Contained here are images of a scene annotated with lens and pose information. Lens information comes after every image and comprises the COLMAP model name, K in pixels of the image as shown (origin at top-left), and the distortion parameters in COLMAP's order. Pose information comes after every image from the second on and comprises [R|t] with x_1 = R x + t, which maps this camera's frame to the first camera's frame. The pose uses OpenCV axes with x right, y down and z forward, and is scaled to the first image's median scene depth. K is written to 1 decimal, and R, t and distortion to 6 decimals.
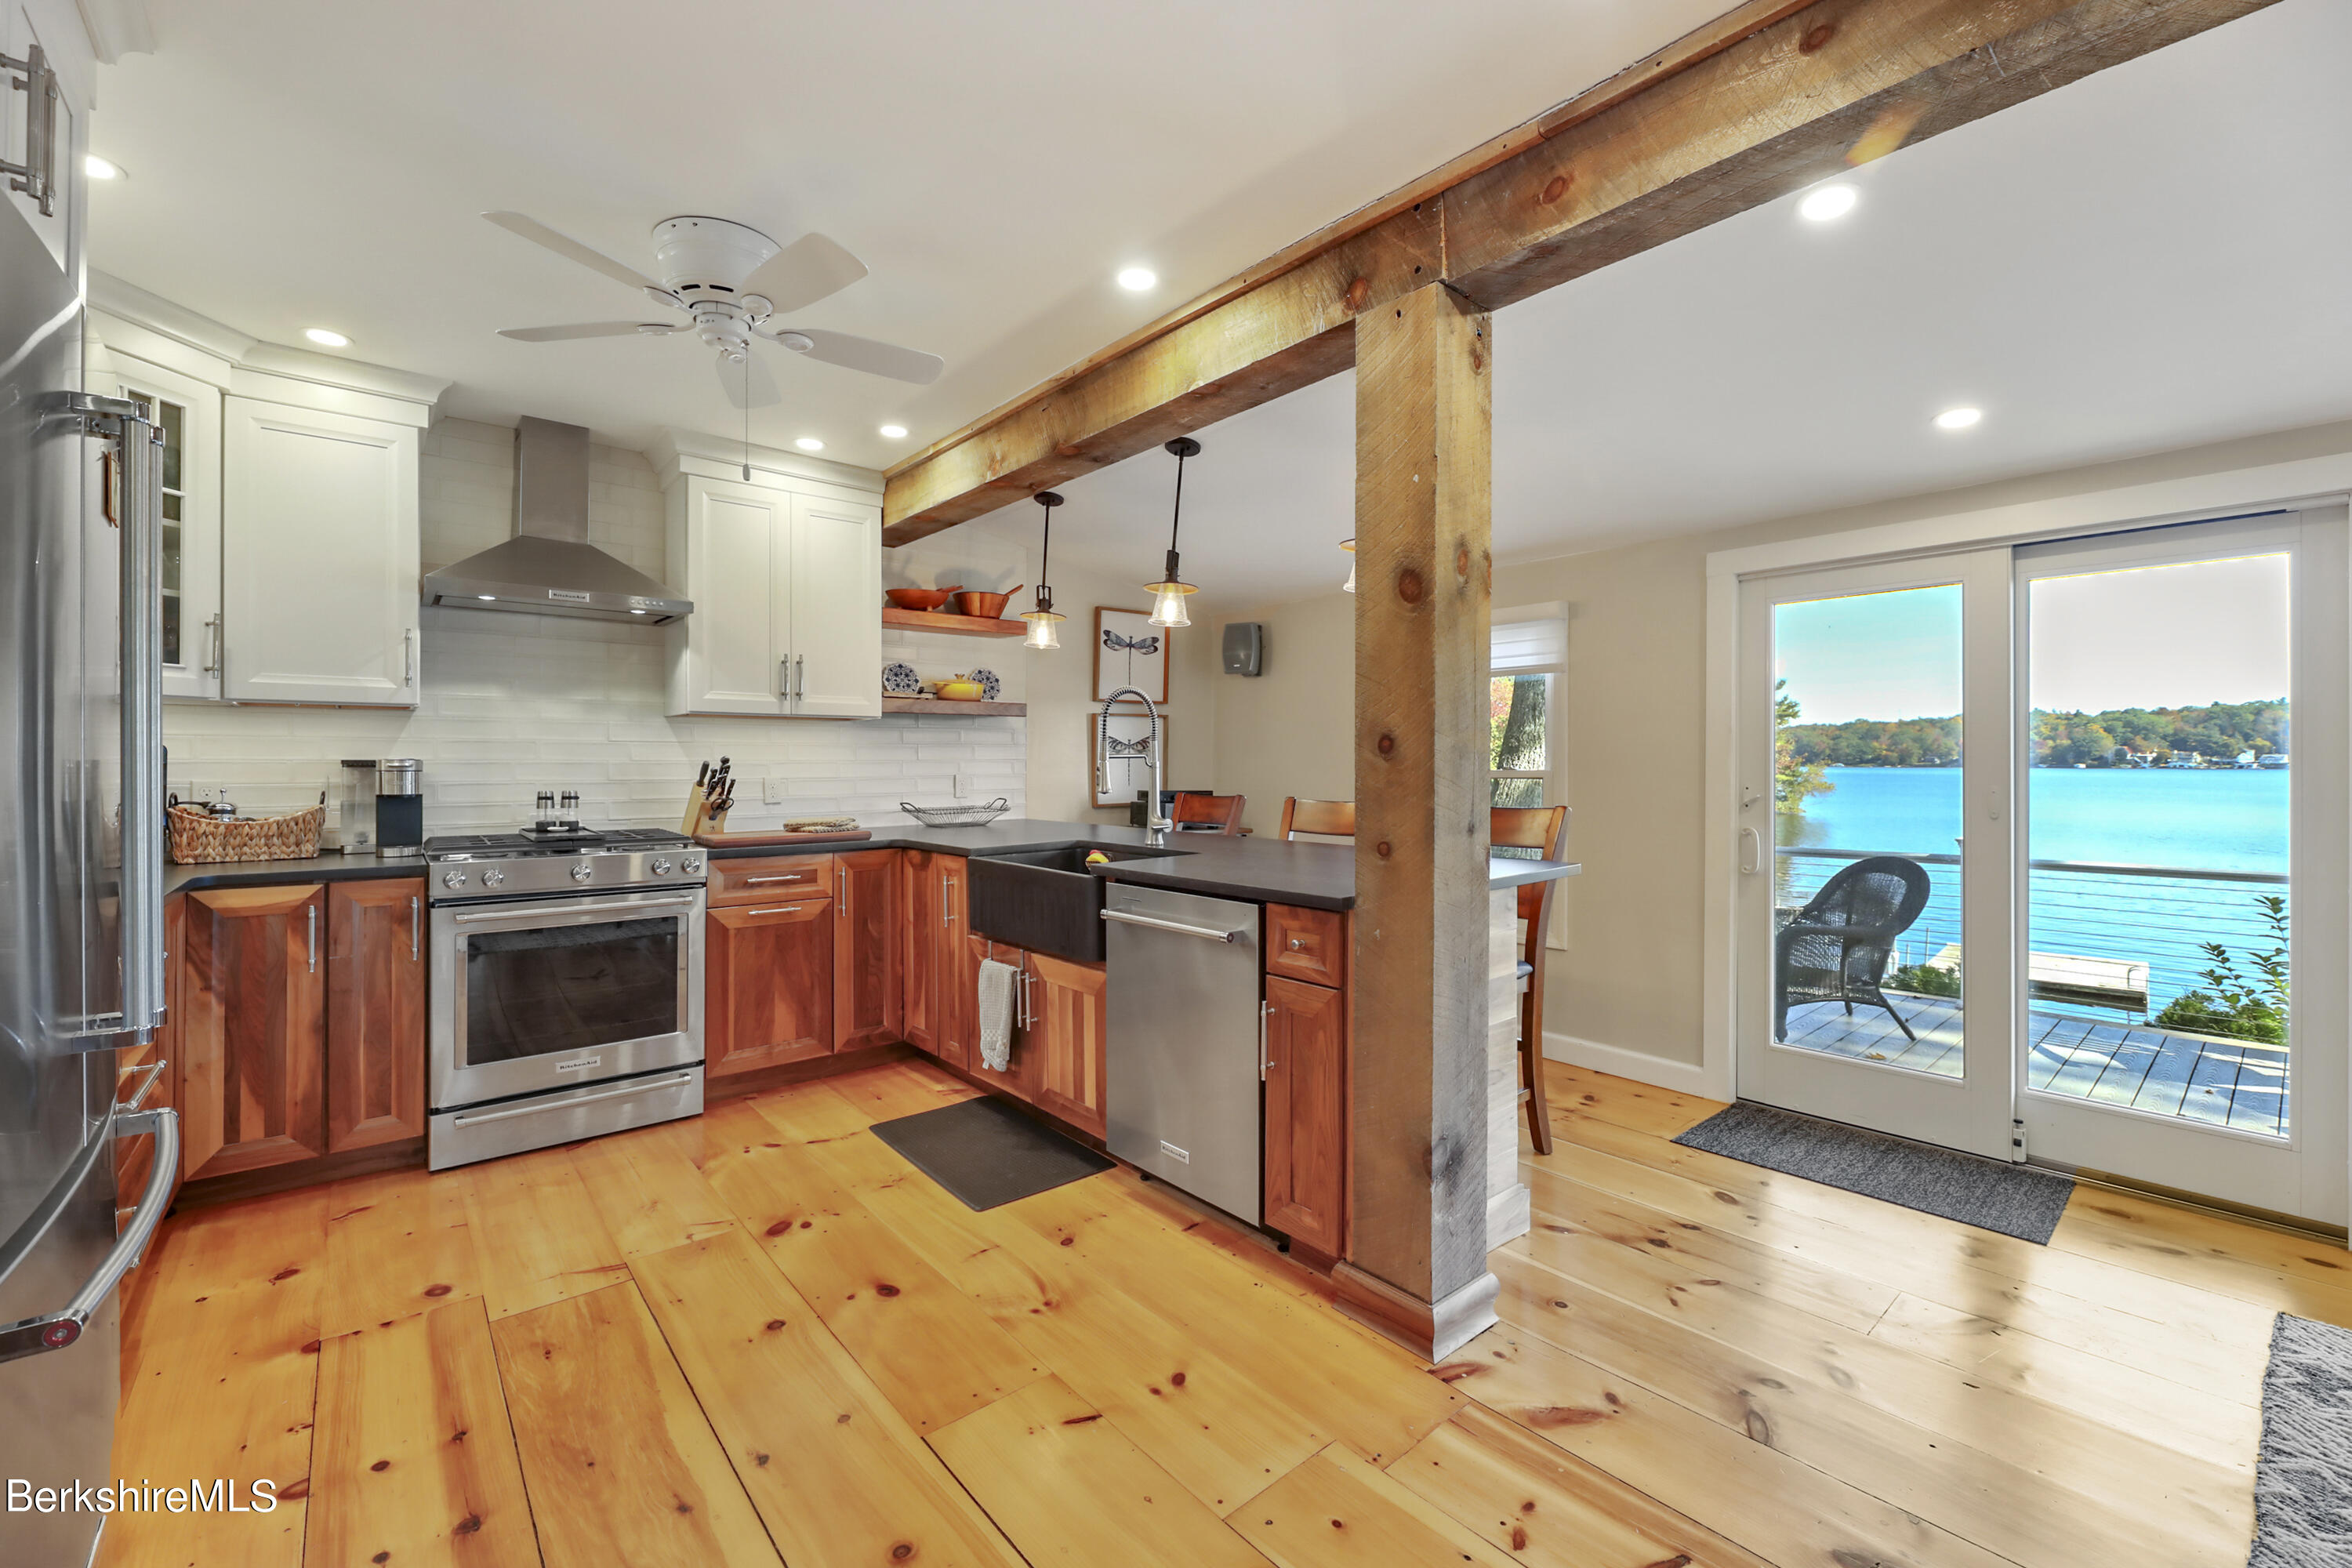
lens RADIAL K [[951.0, 0, 1151.4], [0, 951.0, 759.8], [0, 0, 1]] dist [0.000841, -0.000637]
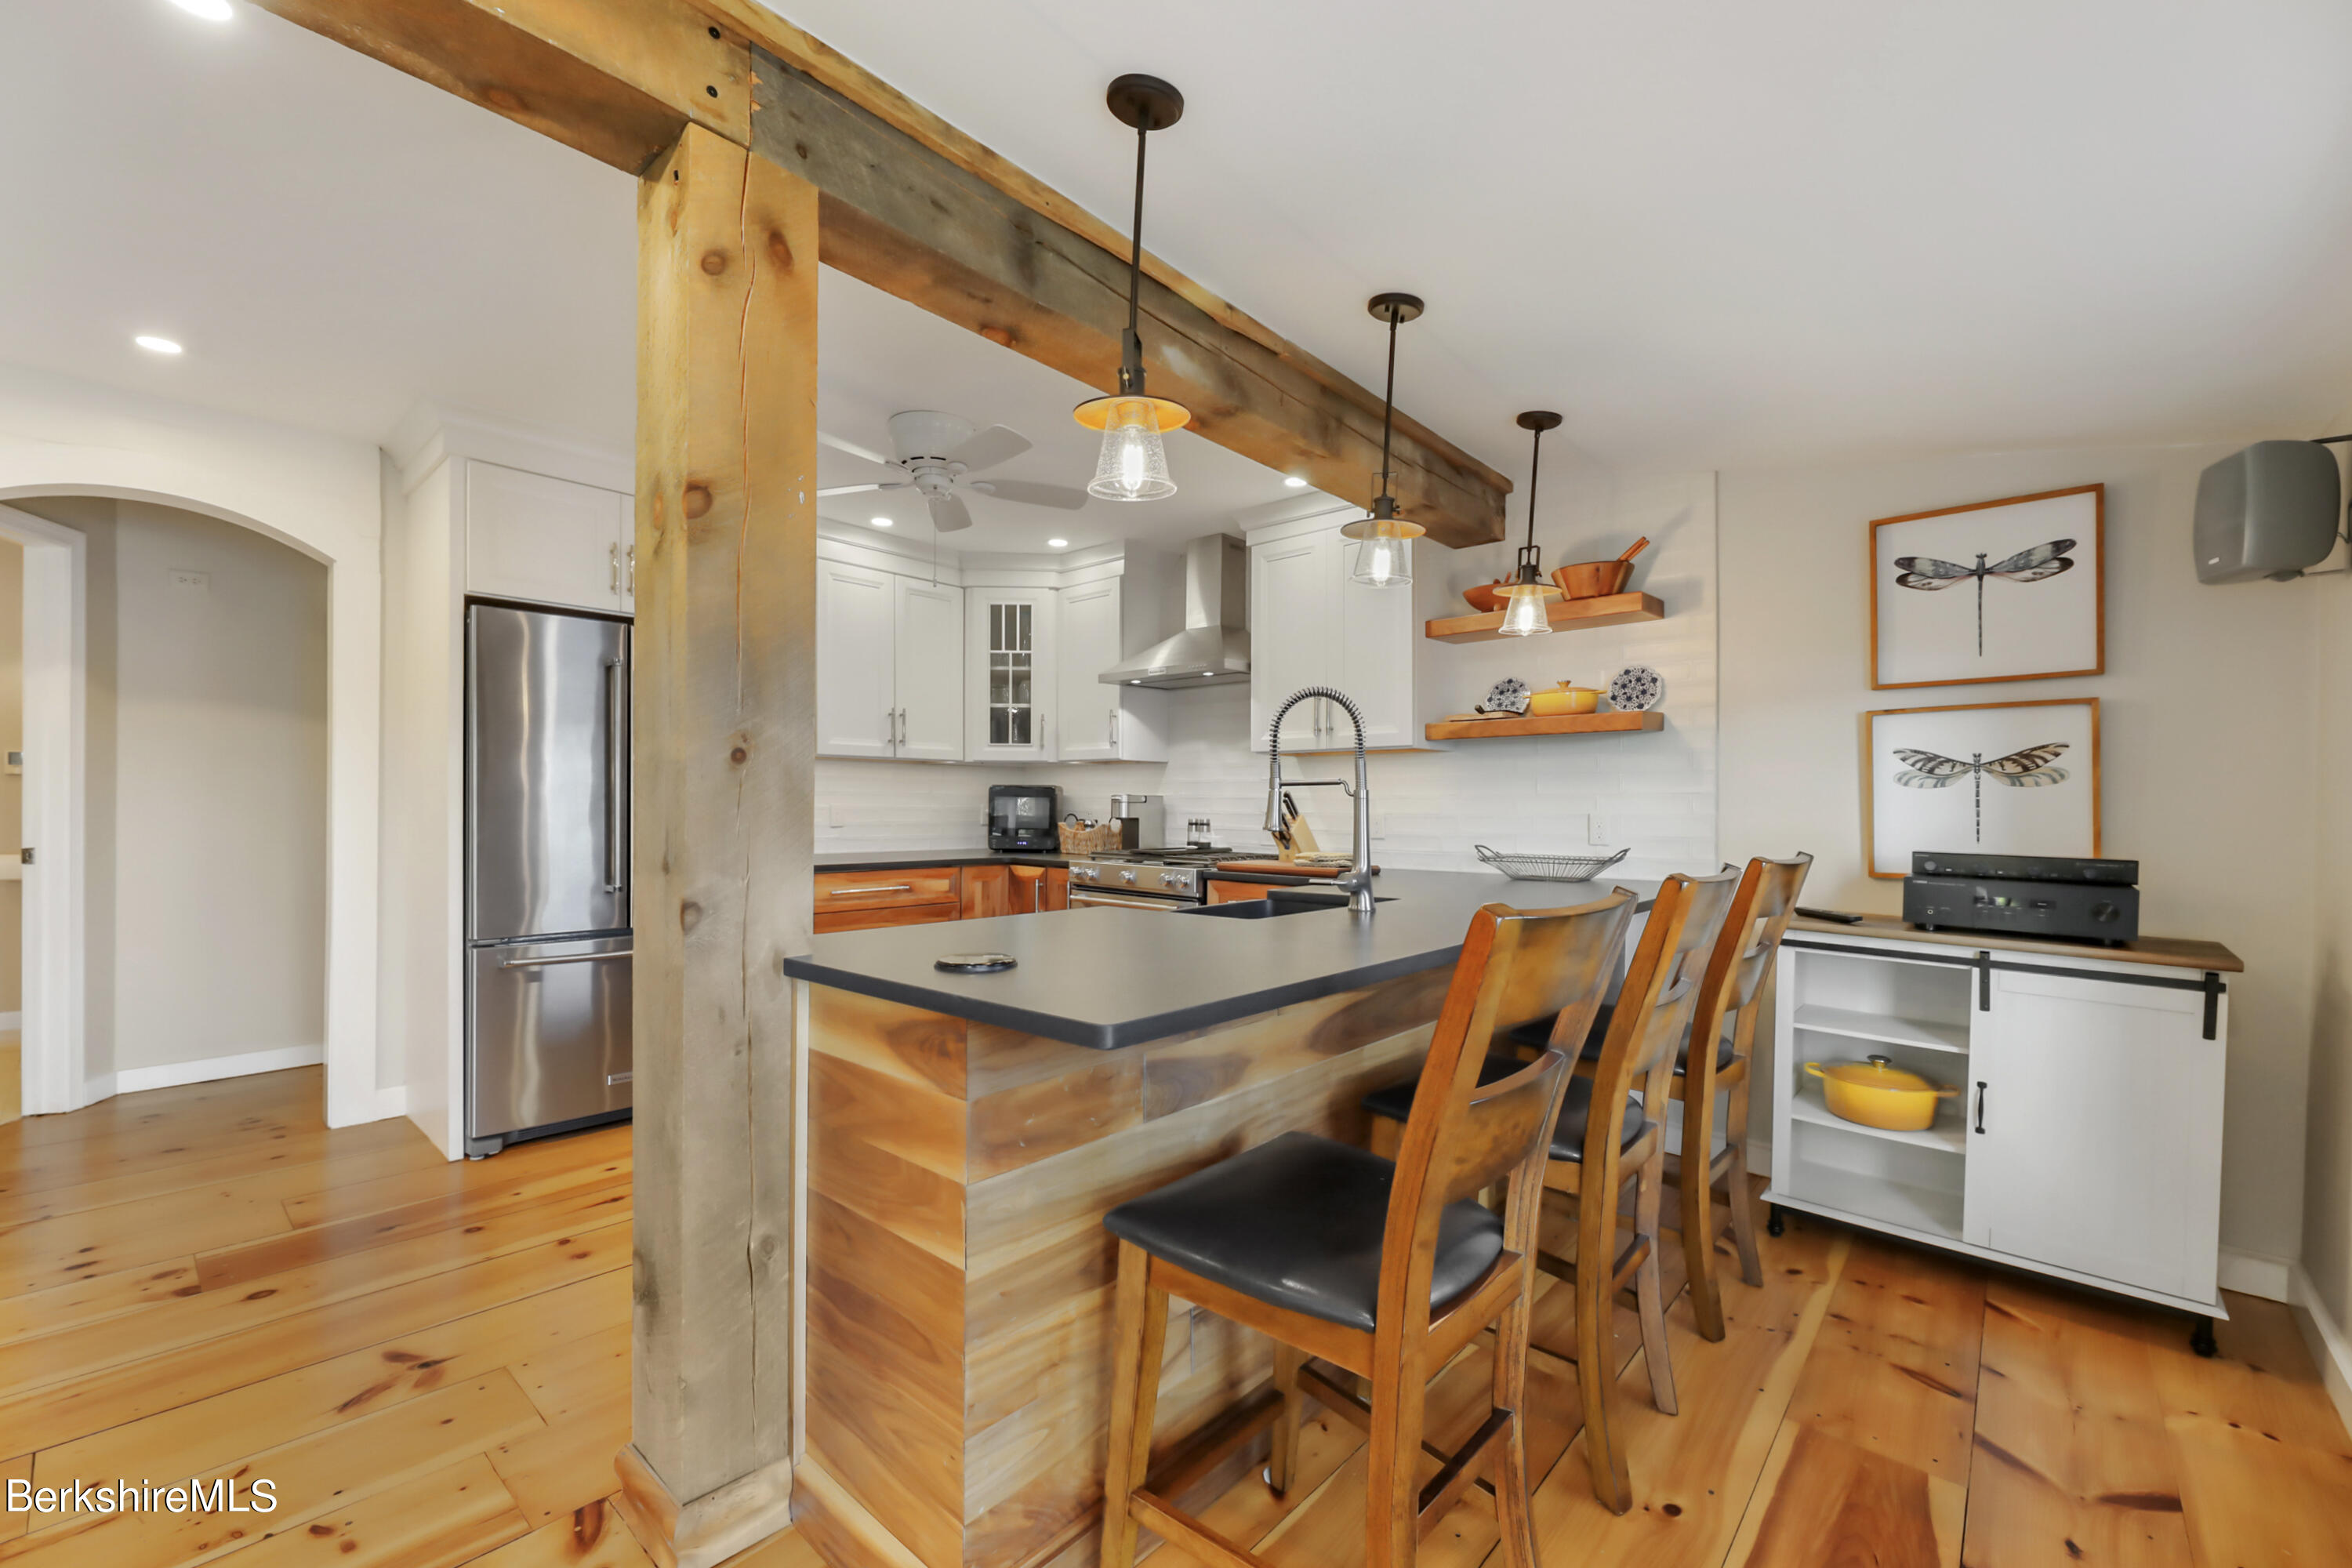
lens RADIAL K [[961.2, 0, 1169.0], [0, 961.2, 803.9], [0, 0, 1]] dist [-0.001340, -0.000330]
pose [[0.148467, -0.000061, -0.988917, 0.762442], [-0.004493, 0.999990, -0.000736, 0.015006], [0.988907, 0.004552, 0.148465, 0.862122]]
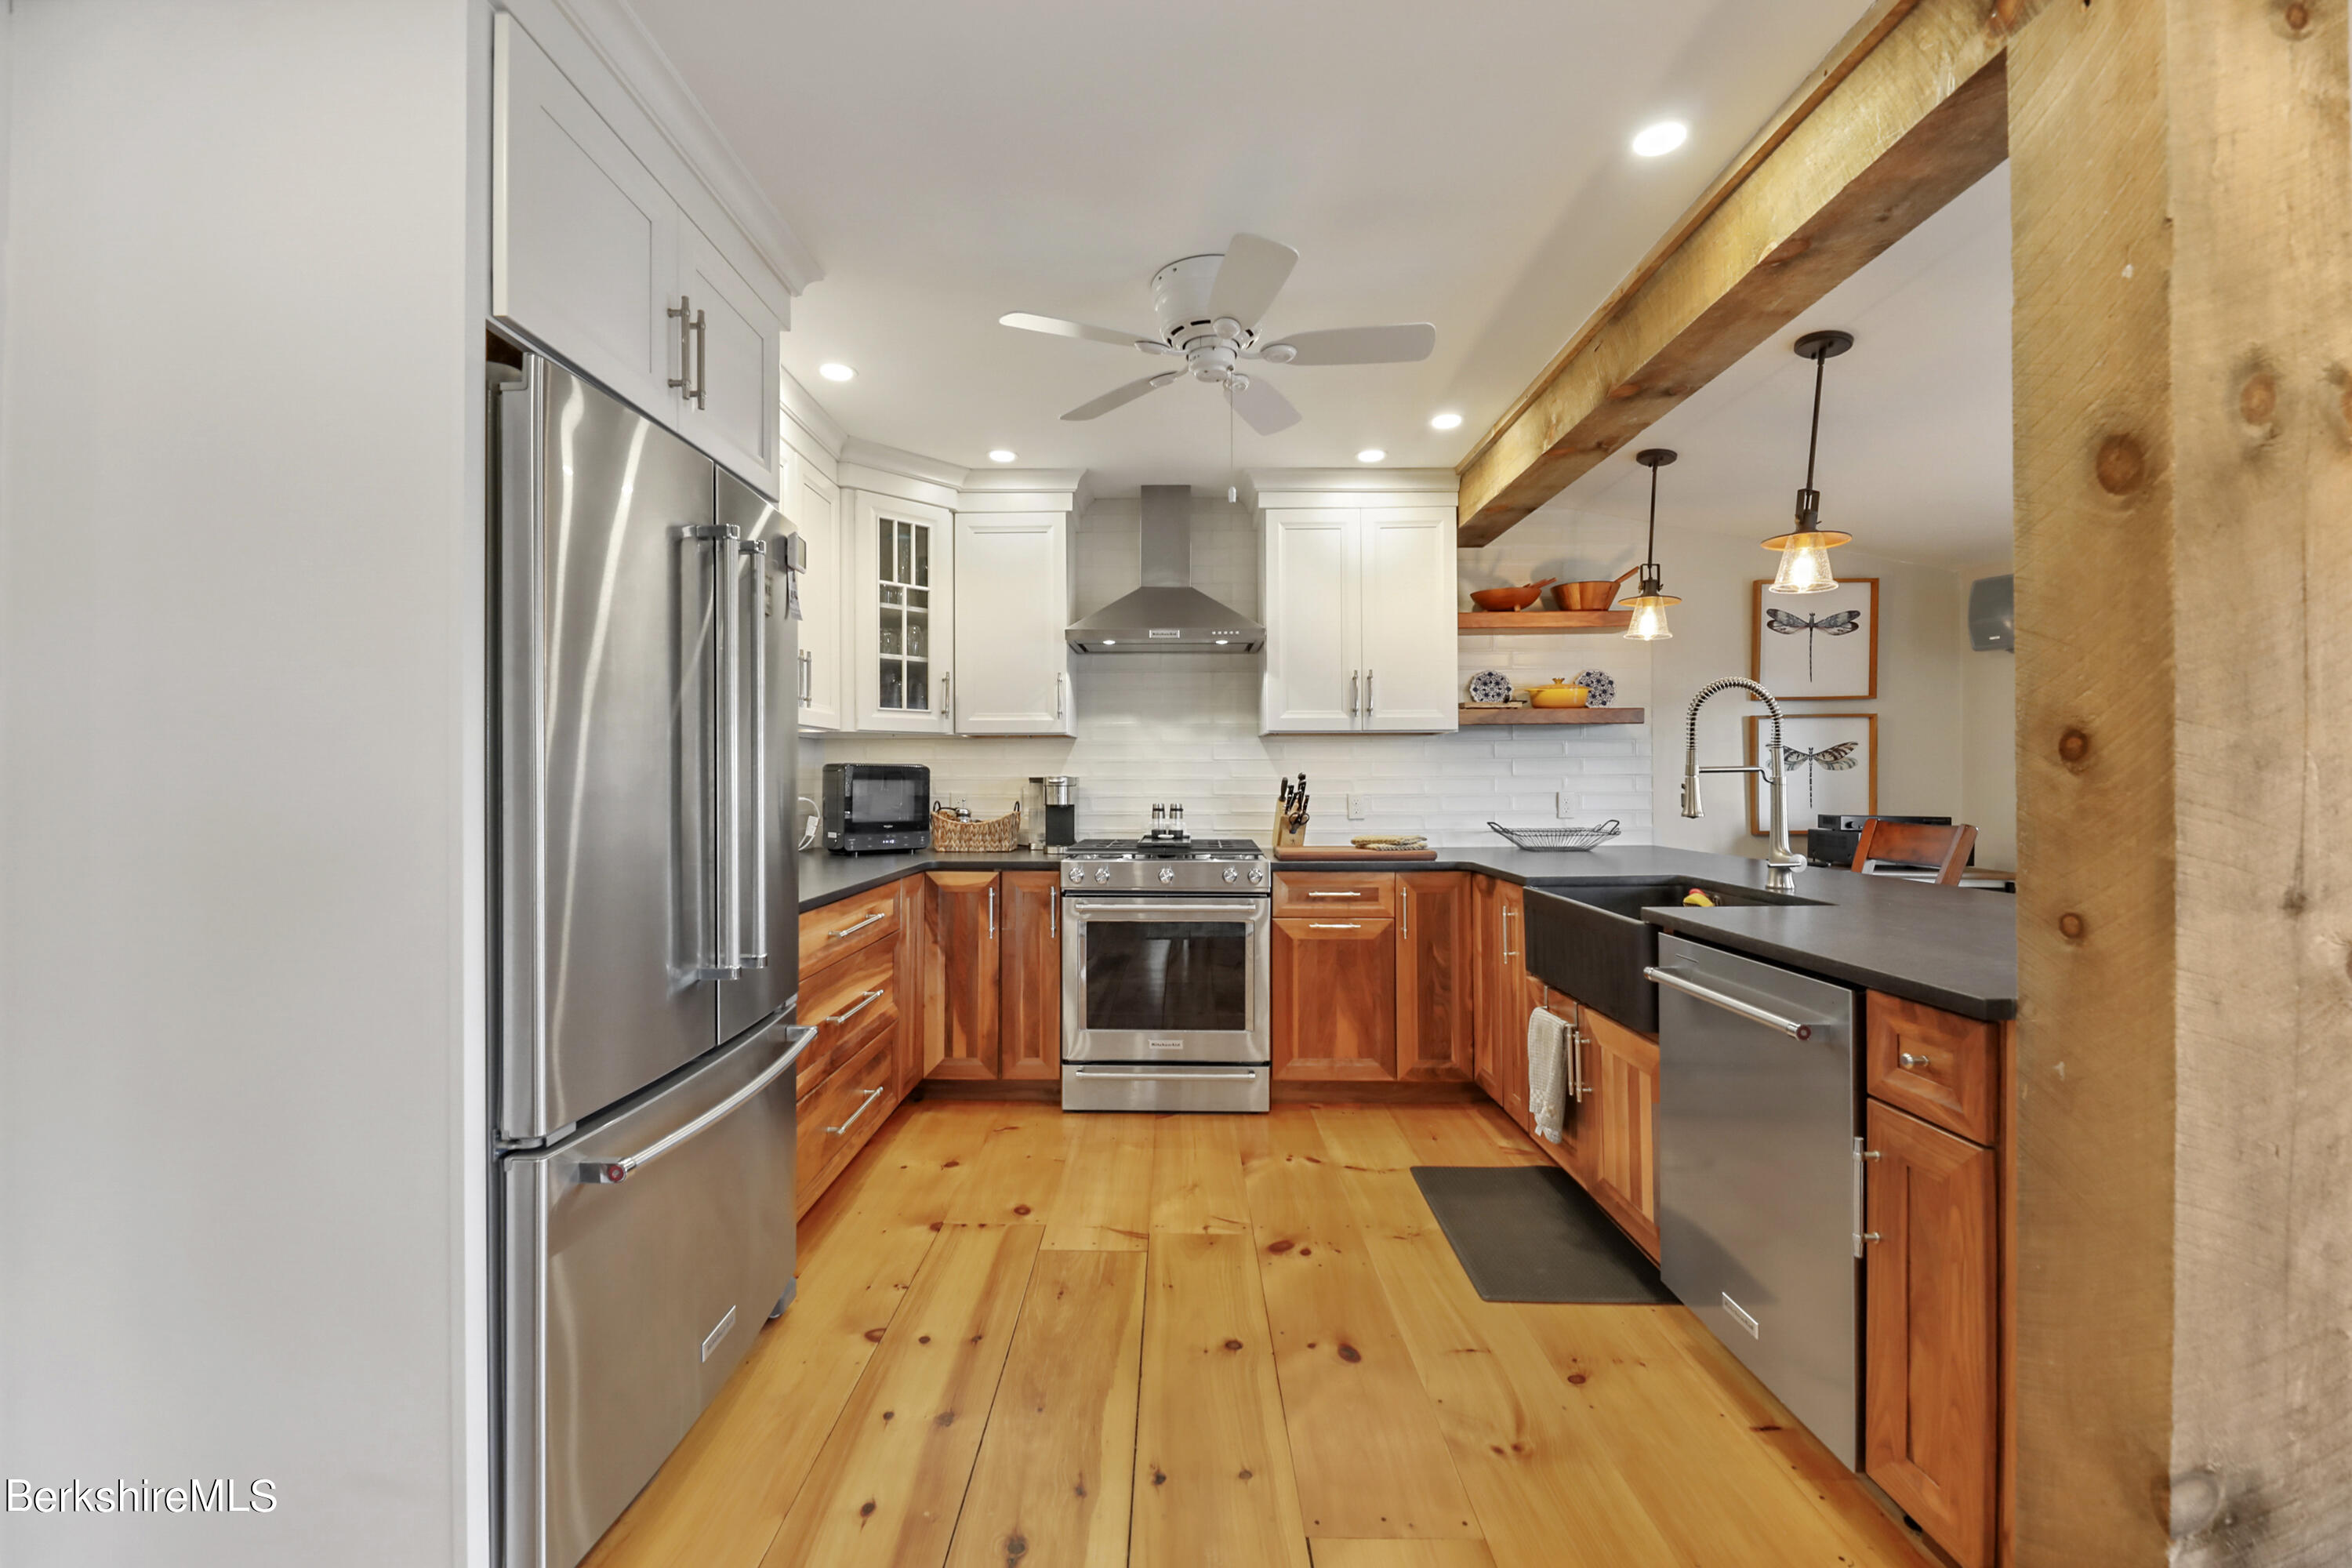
lens RADIAL K [[949.3, 0, 1160.5], [0, 949.3, 770.3], [0, 0, 1]] dist [0.002651, -0.003975]
pose [[0.759996, -0.007624, -0.649883, 0.134677], [0.003834, 0.999966, -0.007248, 0.000687], [0.649916, 0.003017, 0.760000, 0.134068]]
